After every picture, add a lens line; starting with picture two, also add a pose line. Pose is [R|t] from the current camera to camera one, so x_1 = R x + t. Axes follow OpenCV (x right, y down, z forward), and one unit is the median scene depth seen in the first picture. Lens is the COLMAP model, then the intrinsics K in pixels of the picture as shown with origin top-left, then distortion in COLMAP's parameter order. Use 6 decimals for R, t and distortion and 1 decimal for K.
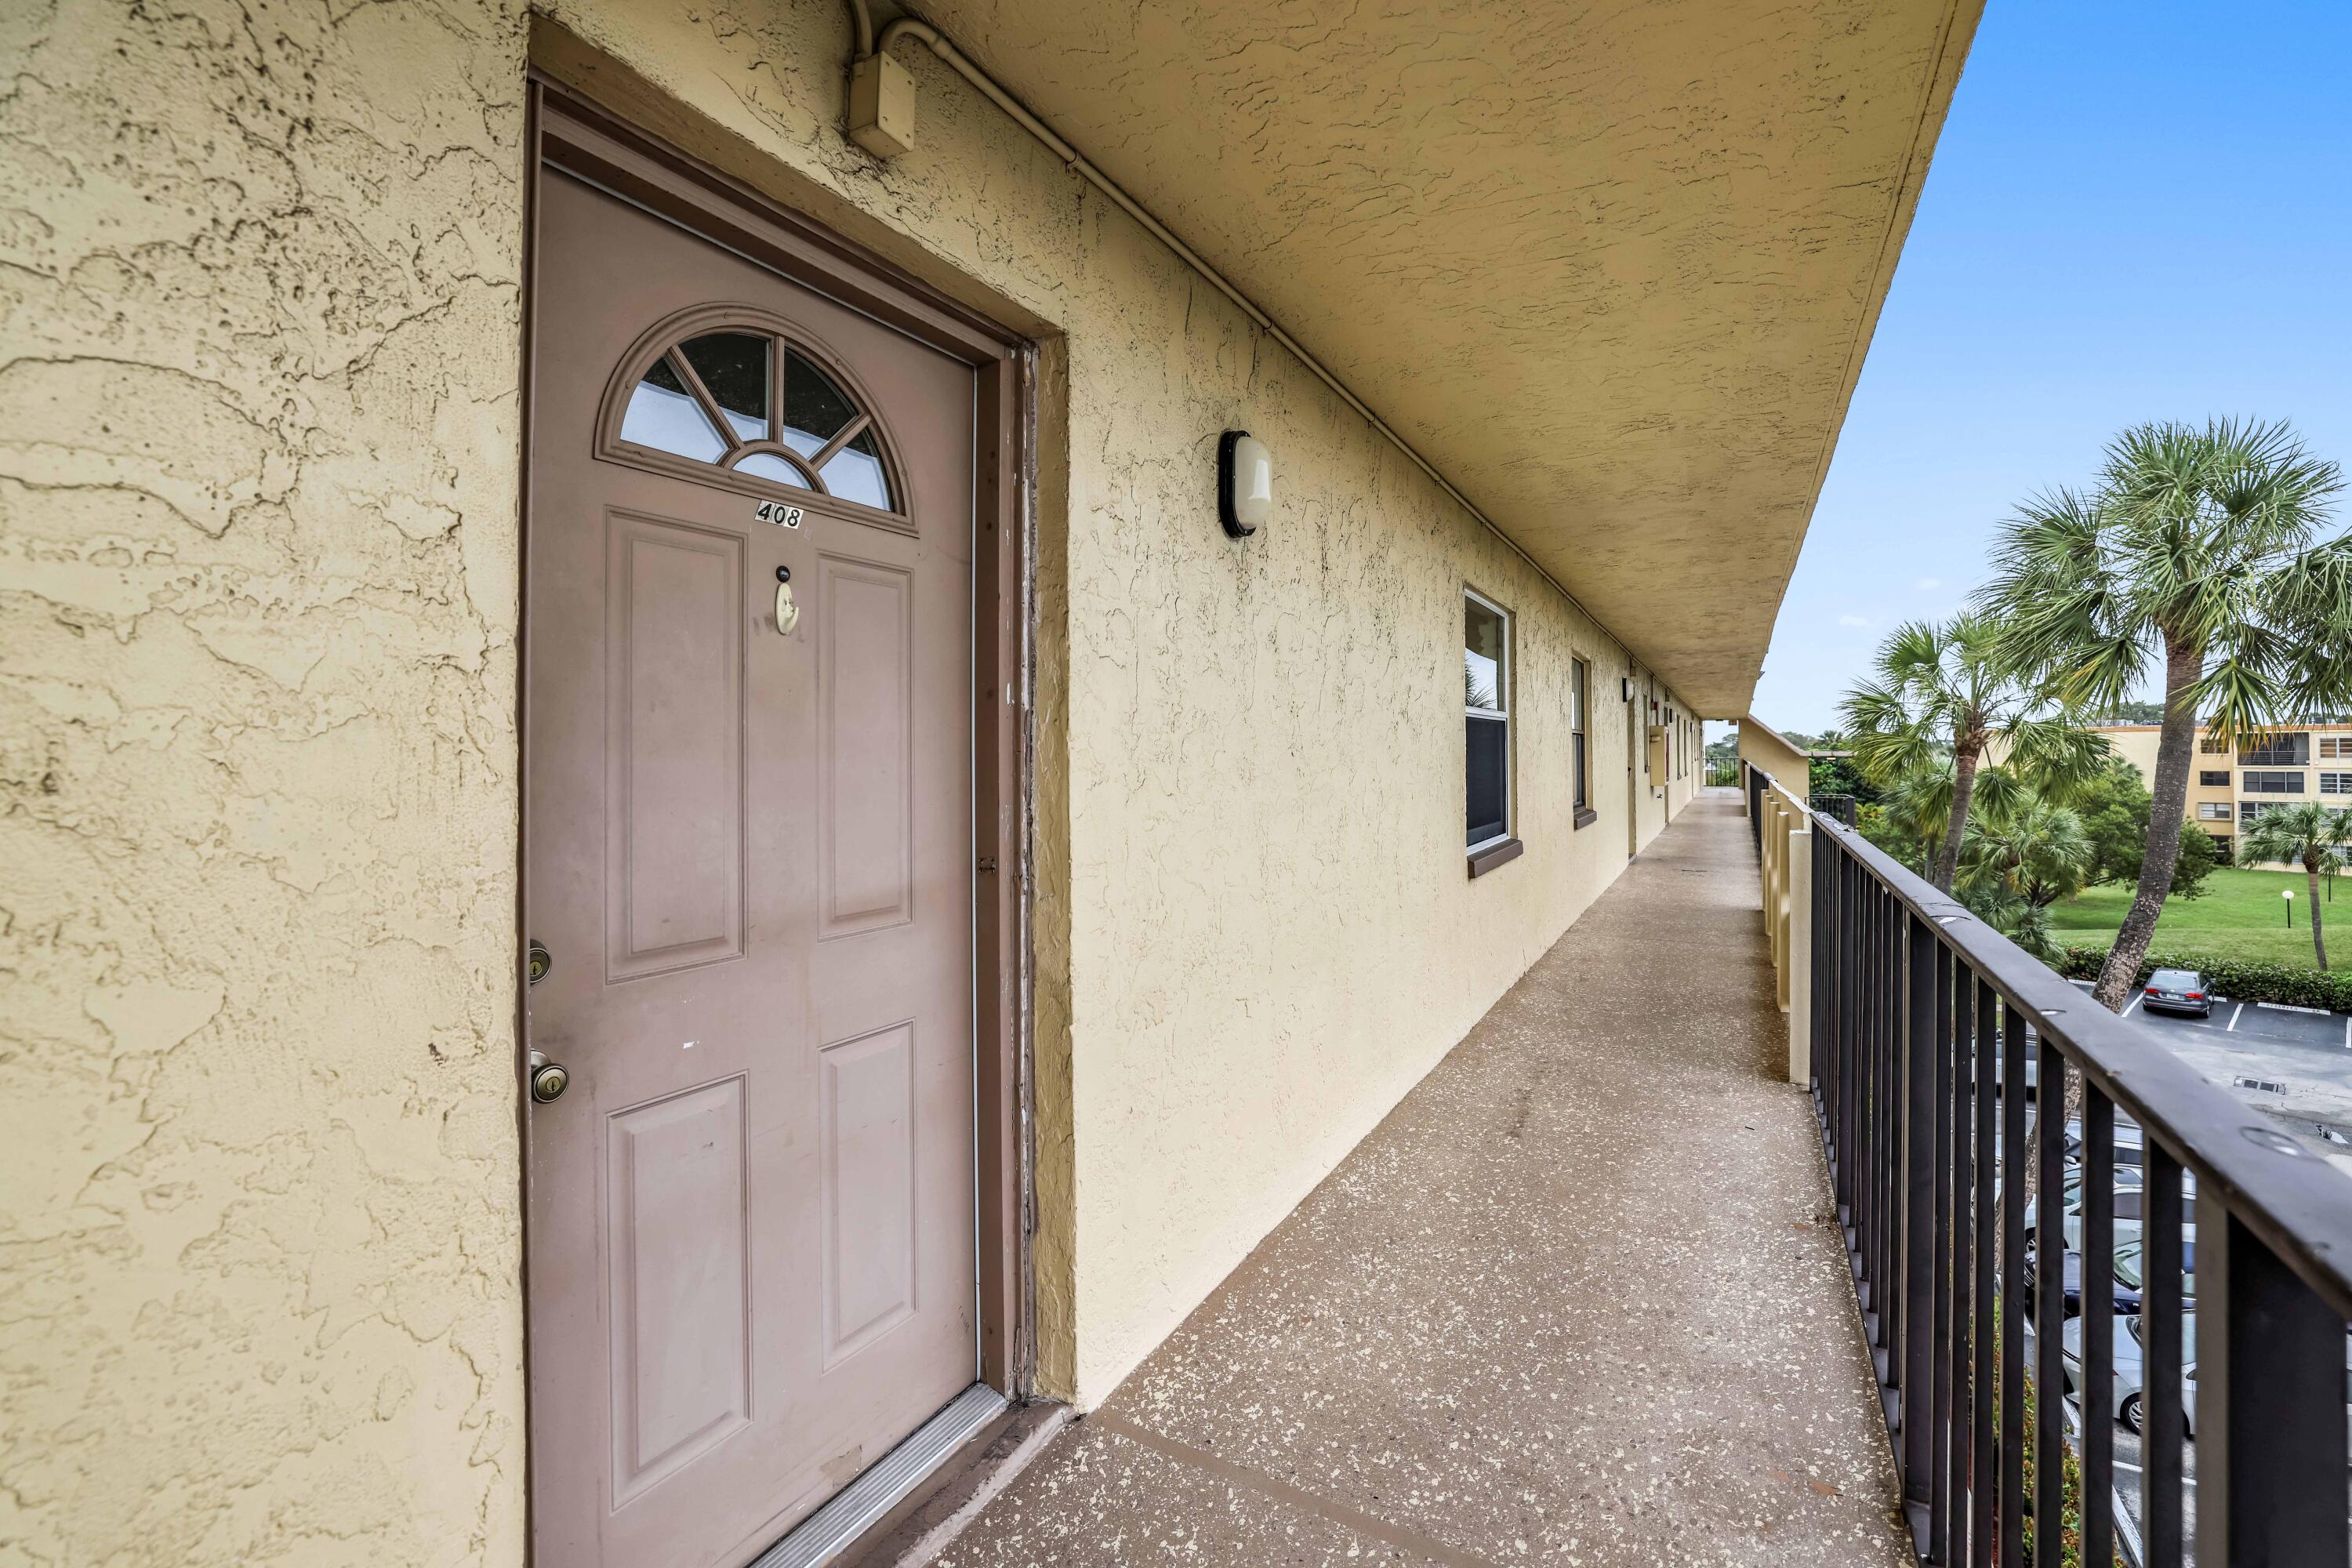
lens RADIAL K [[1071.3, 0, 1190.8], [0, 1071.3, 777.9], [0, 0, 1]] dist [-0.009324, 0.000523]
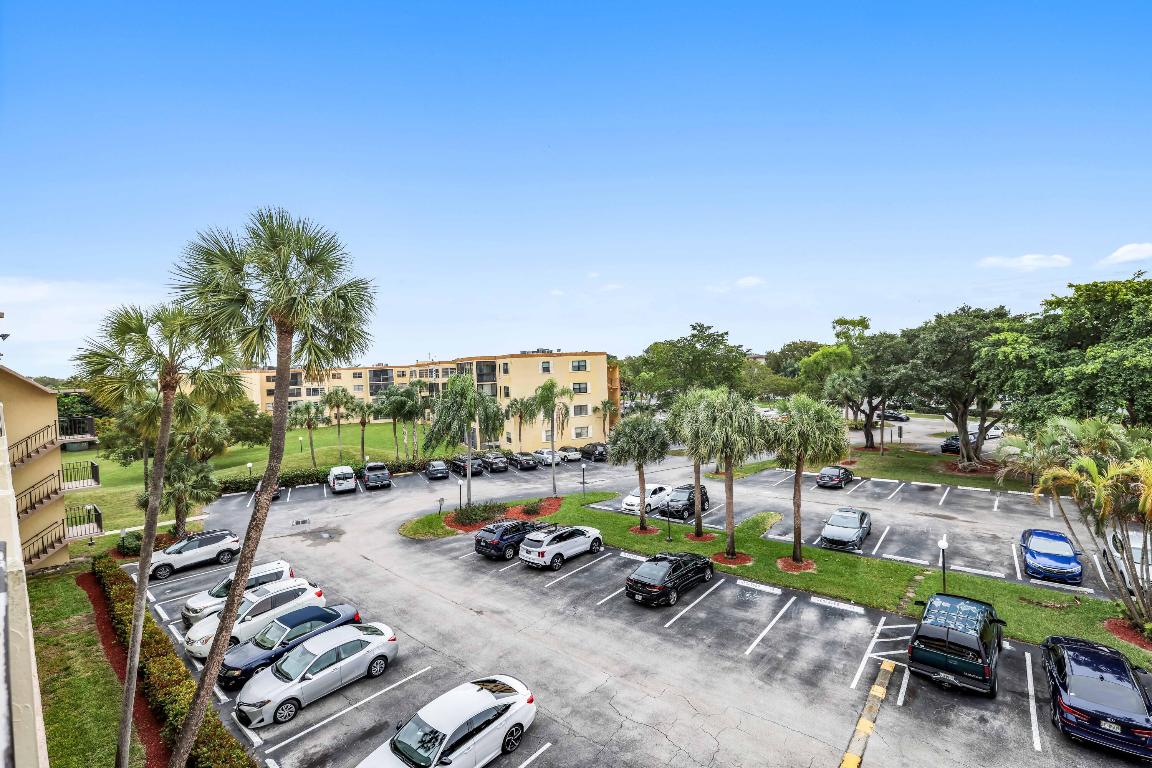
lens RADIAL K [[524.7, 0, 583.2], [0, 524.7, 381.0], [0, 0, 1]] dist [-0.009324, 0.000523]
pose [[0.255982, -0.024700, 0.966366, 0.055803], [0.051705, 0.998592, 0.011828, -0.006390], [-0.965298, 0.046938, 0.256898, 0.087624]]
